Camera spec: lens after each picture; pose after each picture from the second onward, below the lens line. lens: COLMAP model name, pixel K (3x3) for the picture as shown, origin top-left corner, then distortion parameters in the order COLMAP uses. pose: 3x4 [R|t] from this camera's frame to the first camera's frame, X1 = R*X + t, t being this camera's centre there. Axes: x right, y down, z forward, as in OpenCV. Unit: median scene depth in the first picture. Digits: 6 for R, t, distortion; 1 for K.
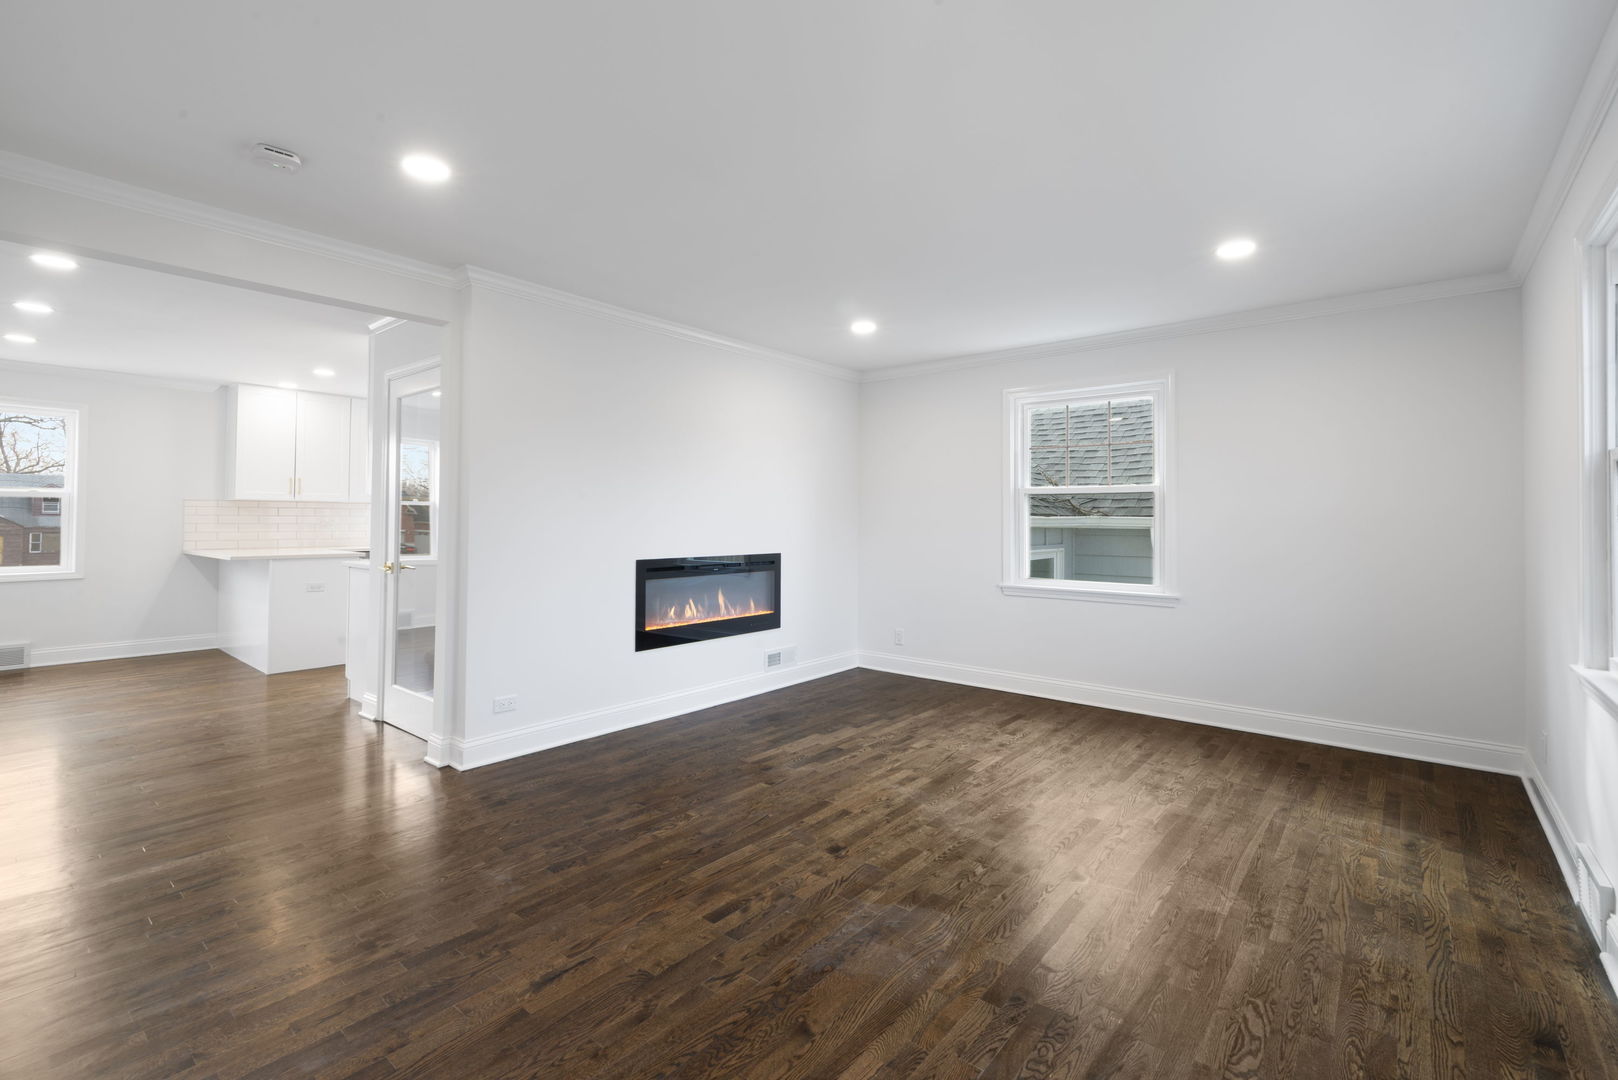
lens RADIAL K [[707.6, 0, 812.8], [0, 707.6, 528.6], [0, 0, 1]] dist [0.003501, -0.000384]
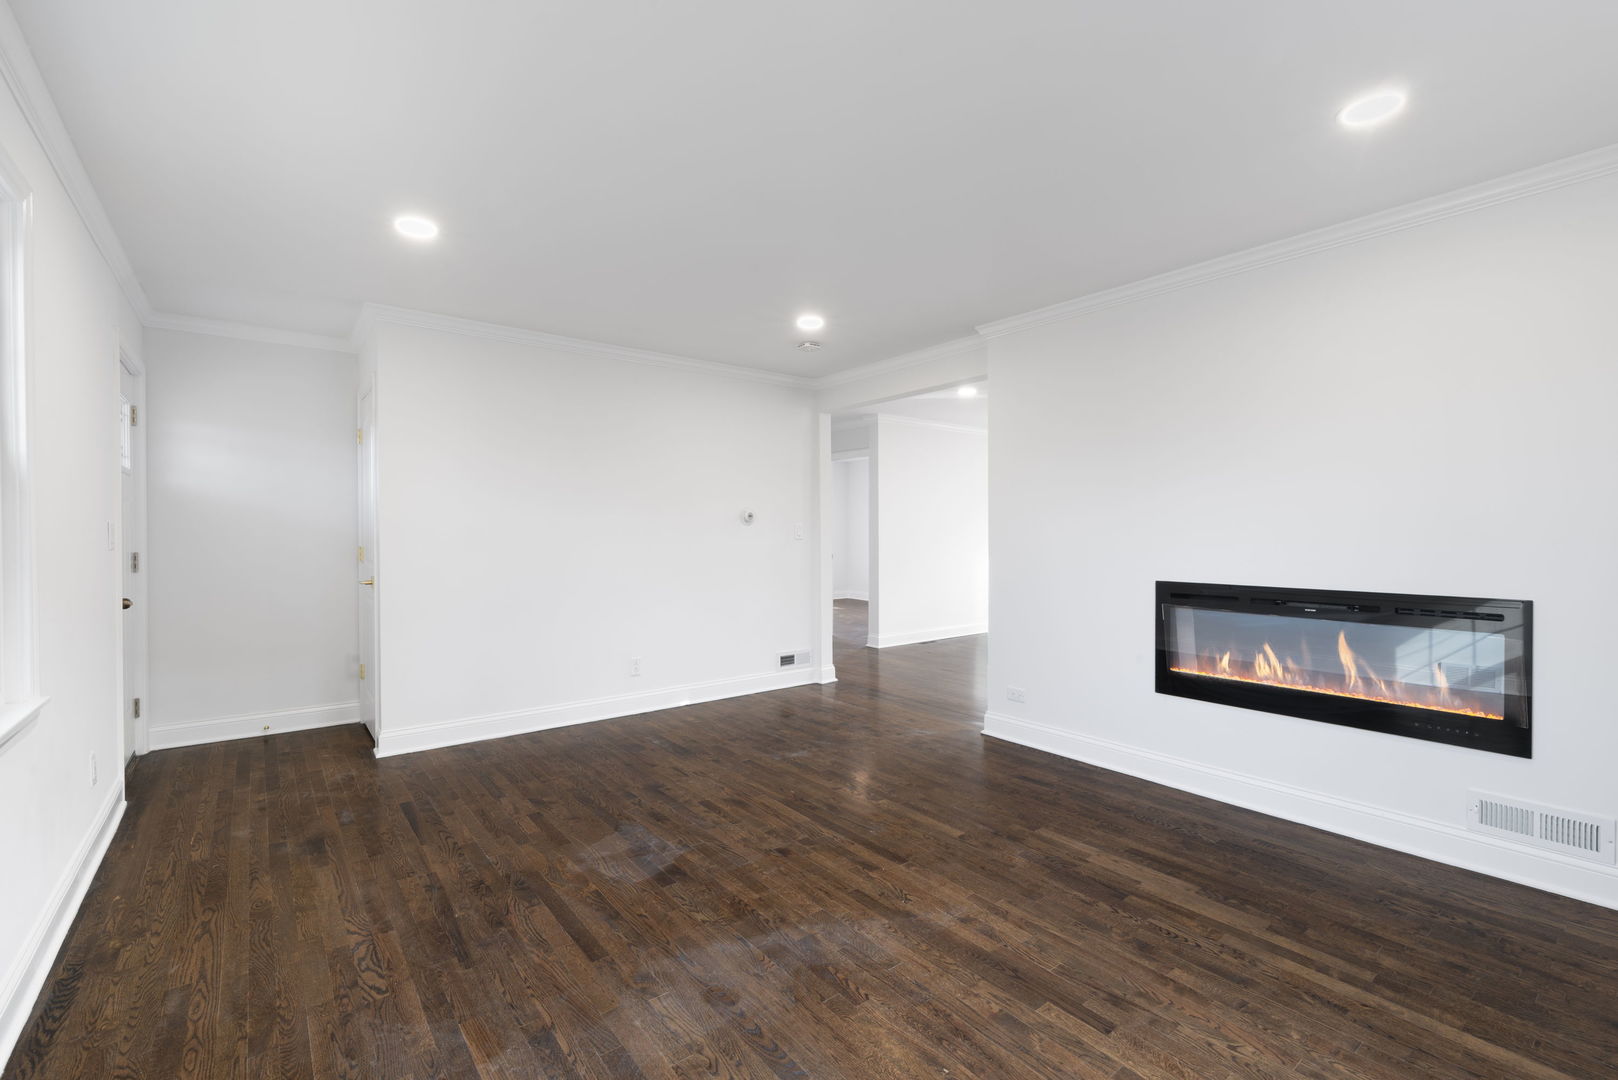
lens RADIAL K [[707.6, 0, 807.1], [0, 707.6, 534.2], [0, 0, 1]] dist [0.003501, -0.000384]
pose [[-0.209735, -0.002291, -0.977756, 0.874389], [-0.010437, 0.999946, -0.000104, -0.007504], [0.977703, 0.010183, -0.209747, 1.053255]]
